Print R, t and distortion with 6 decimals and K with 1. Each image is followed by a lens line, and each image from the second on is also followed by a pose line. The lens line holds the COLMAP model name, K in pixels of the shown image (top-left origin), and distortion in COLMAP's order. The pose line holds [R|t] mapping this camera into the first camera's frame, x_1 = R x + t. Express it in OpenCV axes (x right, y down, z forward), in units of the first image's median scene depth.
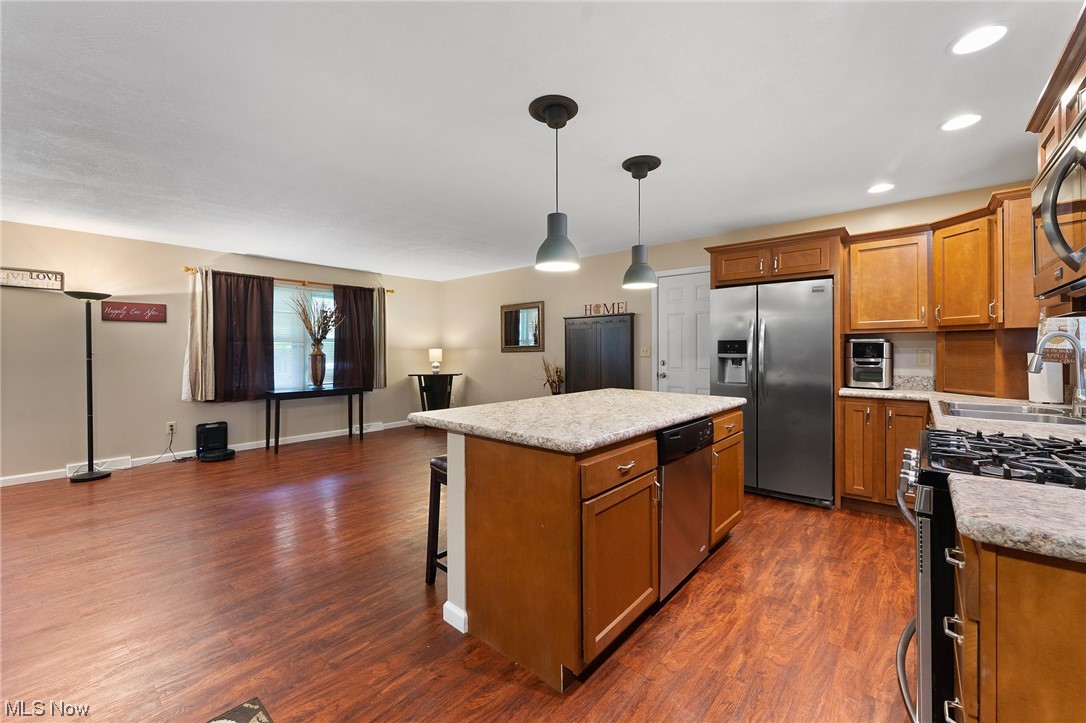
lens RADIAL K [[434.6, 0, 540.8], [0, 434.6, 350.2], [0, 0, 1]] dist [0.006638, -0.000656]
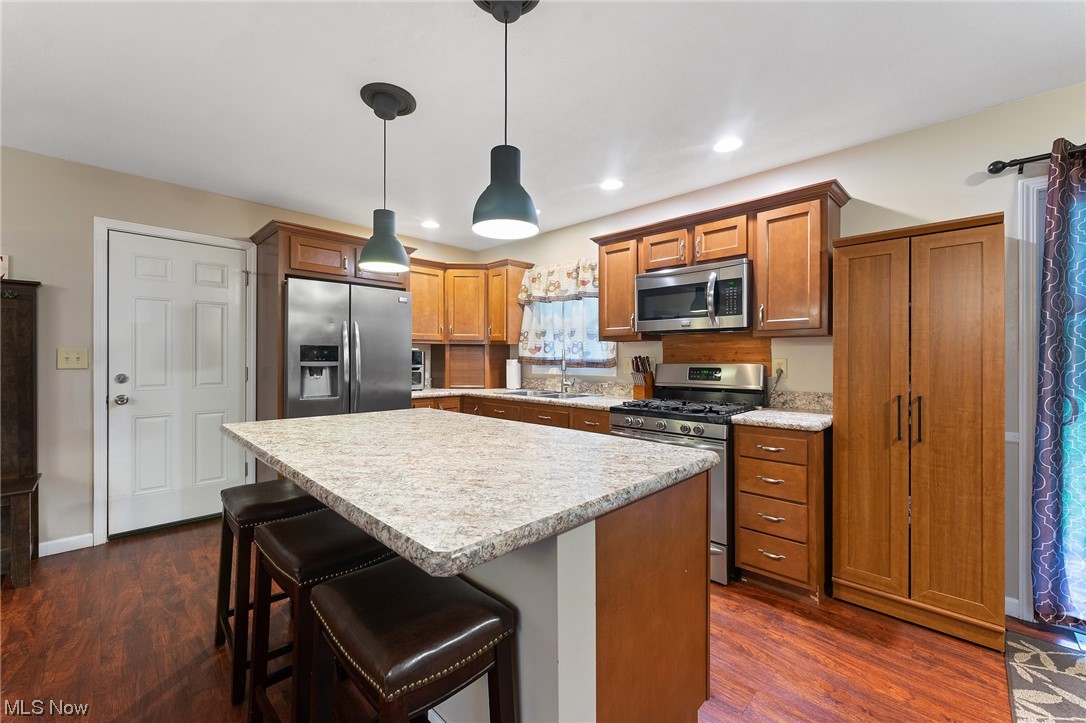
lens RADIAL K [[434.6, 0, 543.5], [0, 434.6, 359.7], [0, 0, 1]] dist [0.006638, -0.000656]
pose [[0.055286, -0.002768, 0.998467, -0.272523], [-0.002006, 0.999994, 0.002883, 0.000964], [-0.998469, -0.002163, 0.055280, 0.402187]]
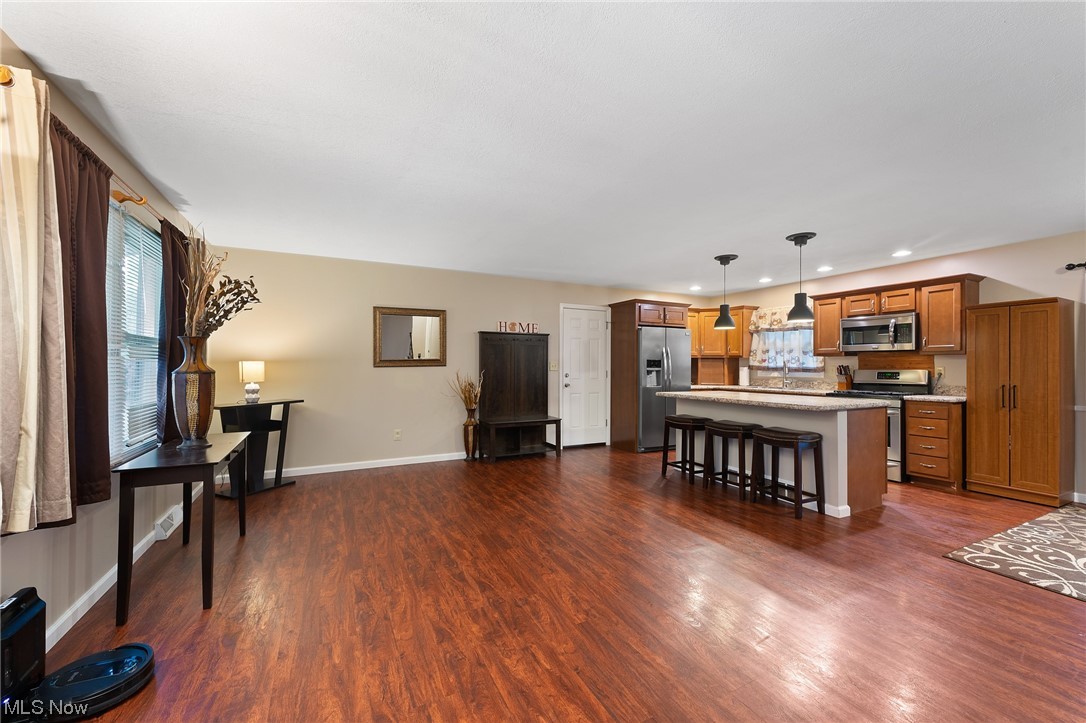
lens RADIAL K [[434.6, 0, 542.3], [0, 434.6, 364.4], [0, 0, 1]] dist [0.006638, -0.000656]
pose [[0.378858, 0.006356, 0.925433, -0.932061], [-0.004594, 0.999977, -0.004987, 0.004102], [-0.925443, -0.002362, 0.378879, 0.581379]]
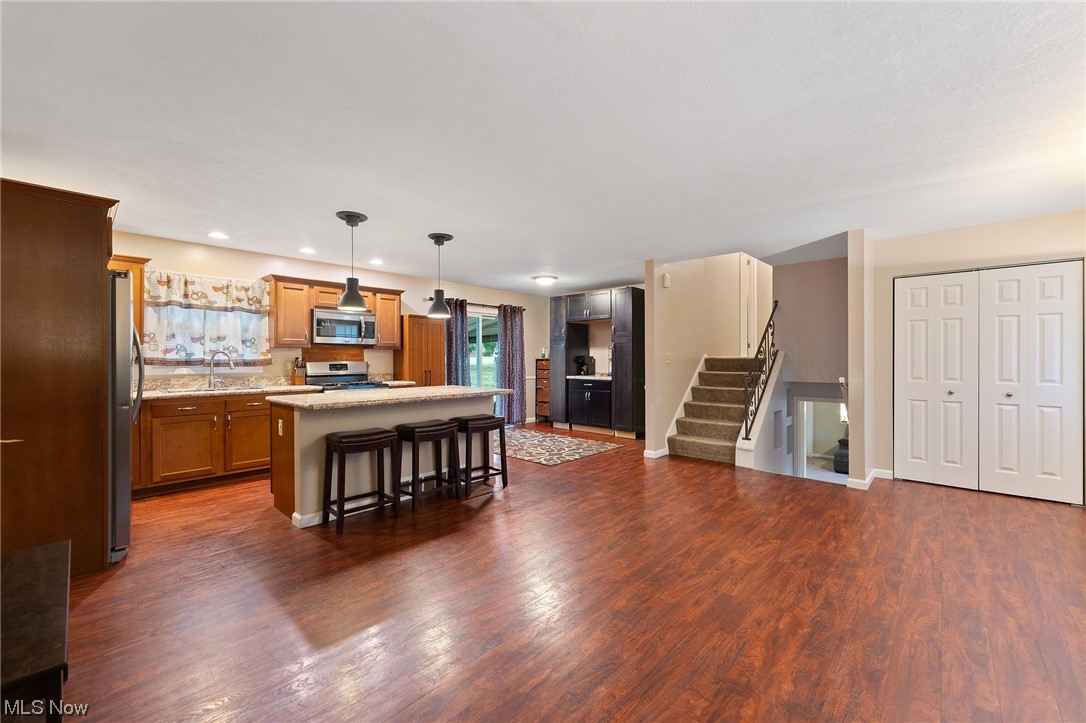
lens RADIAL K [[434.6, 0, 544.4], [0, 434.6, 361.7], [0, 0, 1]] dist [0.006638, -0.000656]
pose [[-0.999747, 0.002699, 0.022331, -0.211965], [0.002896, 0.999957, 0.008784, -0.000265], [-0.022306, 0.008846, -0.999712, 1.315523]]
